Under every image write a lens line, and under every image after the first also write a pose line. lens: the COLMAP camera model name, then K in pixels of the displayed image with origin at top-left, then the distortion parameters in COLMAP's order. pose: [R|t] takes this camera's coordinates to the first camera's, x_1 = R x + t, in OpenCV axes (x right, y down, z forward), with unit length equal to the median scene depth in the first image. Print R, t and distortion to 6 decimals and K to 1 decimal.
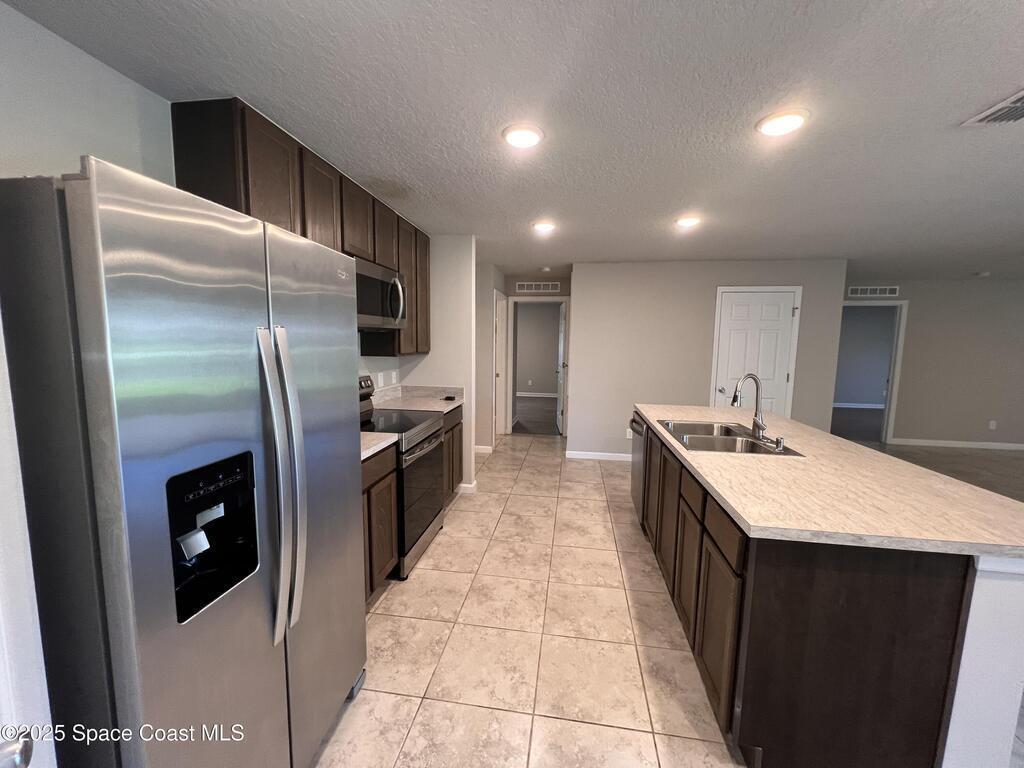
lens RADIAL K [[408.1, 0, 513.0], [0, 408.1, 384.7], [0, 0, 1]] dist [0.004078, -0.000185]
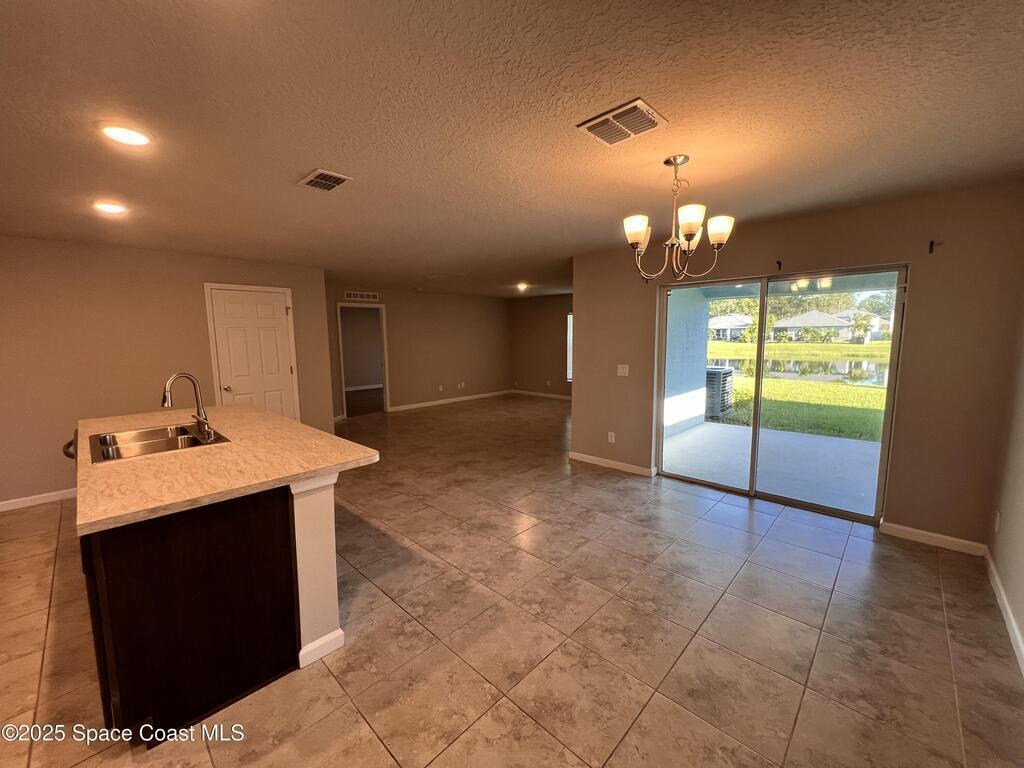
lens RADIAL K [[408.1, 0, 514.4], [0, 408.1, 385.1], [0, 0, 1]] dist [0.004078, -0.000185]
pose [[0.583914, -0.119281, 0.803004, 0.248113], [0.107518, 0.991796, 0.069142, 0.022835], [-0.804664, 0.045965, 0.591949, -0.294495]]
